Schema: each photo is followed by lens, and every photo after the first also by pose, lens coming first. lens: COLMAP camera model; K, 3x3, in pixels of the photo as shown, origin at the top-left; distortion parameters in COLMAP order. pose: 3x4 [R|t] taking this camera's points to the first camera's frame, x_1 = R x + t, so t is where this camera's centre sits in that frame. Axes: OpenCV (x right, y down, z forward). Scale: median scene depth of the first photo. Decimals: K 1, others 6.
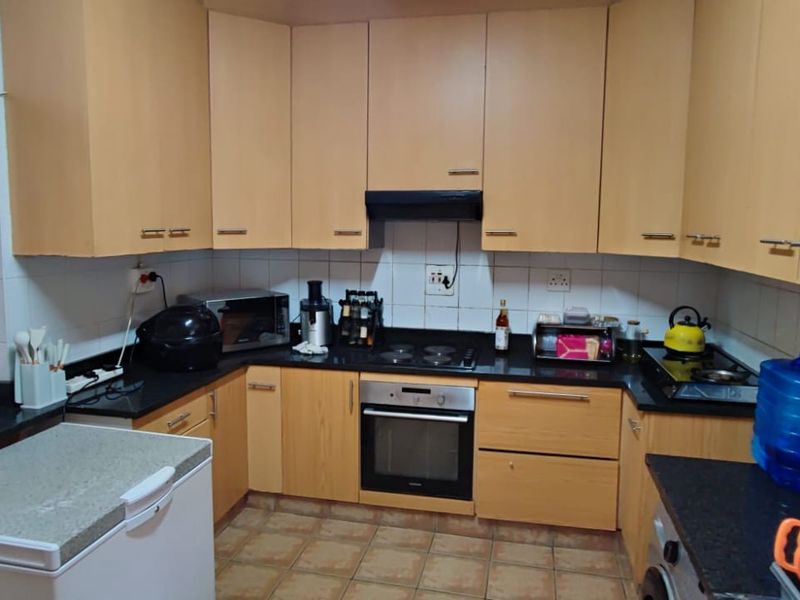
lens RADIAL K [[608.1, 0, 398.2], [0, 608.1, 300.1], [0, 0, 1]] dist [-0.022477, 0.030107]
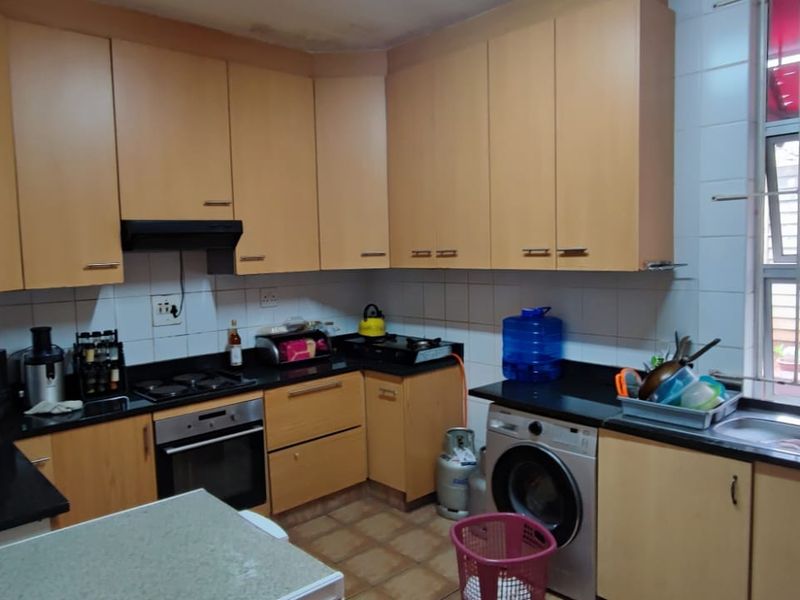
lens RADIAL K [[608.1, 0, 399.3], [0, 608.1, 299.0], [0, 0, 1]] dist [-0.022477, 0.030107]
pose [[0.567773, -0.098204, 0.817307, -0.570142], [0.139594, 0.989965, 0.021976, -0.021369], [-0.811263, 0.101613, 0.575784, 0.134387]]
